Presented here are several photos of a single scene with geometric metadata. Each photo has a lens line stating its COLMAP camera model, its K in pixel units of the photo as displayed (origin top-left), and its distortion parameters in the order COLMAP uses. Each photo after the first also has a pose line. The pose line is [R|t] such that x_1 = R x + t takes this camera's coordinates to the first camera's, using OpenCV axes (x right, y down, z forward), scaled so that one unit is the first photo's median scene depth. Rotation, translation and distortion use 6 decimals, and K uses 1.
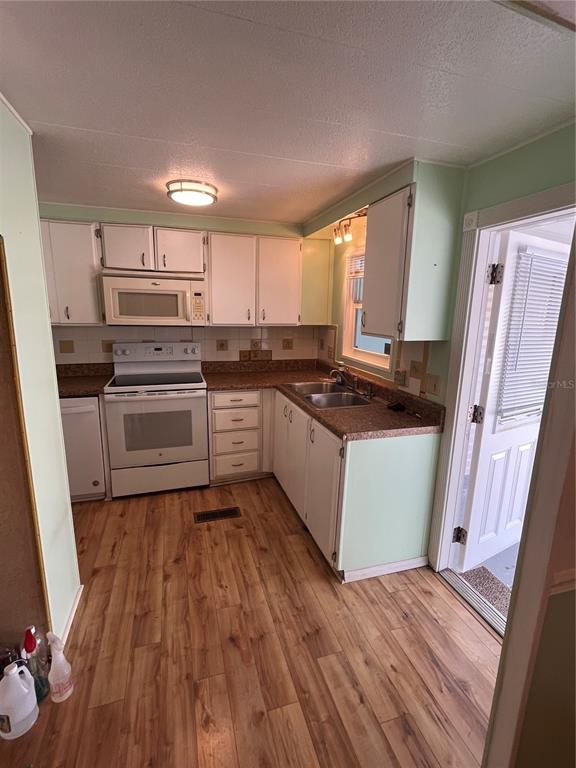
lens RADIAL K [[365.2, 0, 287.3], [0, 365.2, 382.3], [0, 0, 1]] dist [-0.004476, 0.000221]
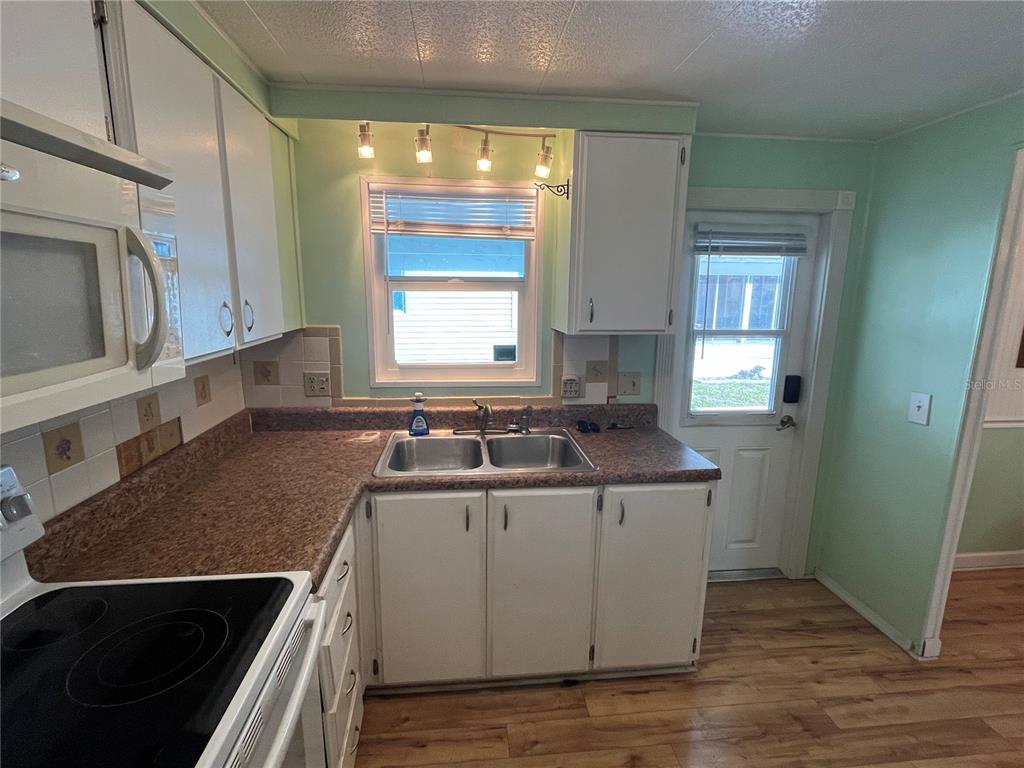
lens RADIAL K [[487.0, 0, 510.0], [0, 487.0, 385.5], [0, 0, 1]] dist [-0.004476, 0.000221]
pose [[0.199404, -0.211834, 0.956747, -0.509158], [0.192378, 0.965817, 0.173747, -0.167593], [-0.960848, 0.149411, 0.233340, 0.725668]]
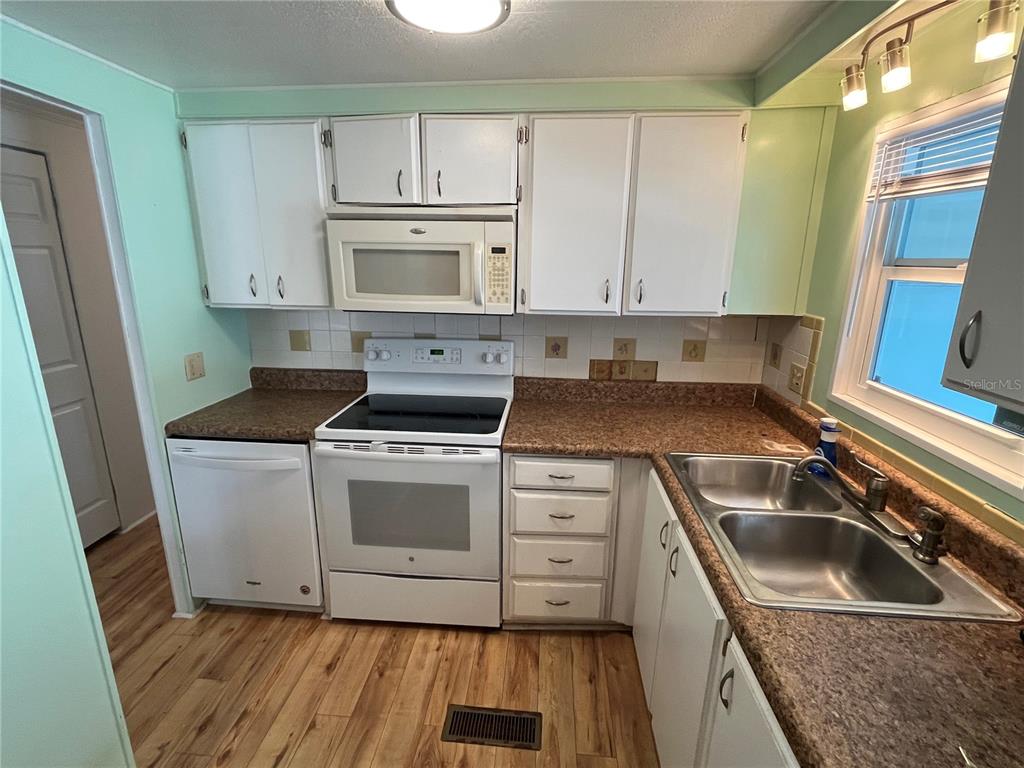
lens RADIAL K [[487.0, 0, 505.2], [0, 487.0, 381.3], [0, 0, 1]] dist [-0.004476, 0.000221]
pose [[0.922703, 0.084536, -0.376129, 0.019855], [-0.067646, 0.996027, 0.057914, -0.105183], [0.379530, -0.027994, 0.924756, 0.400075]]
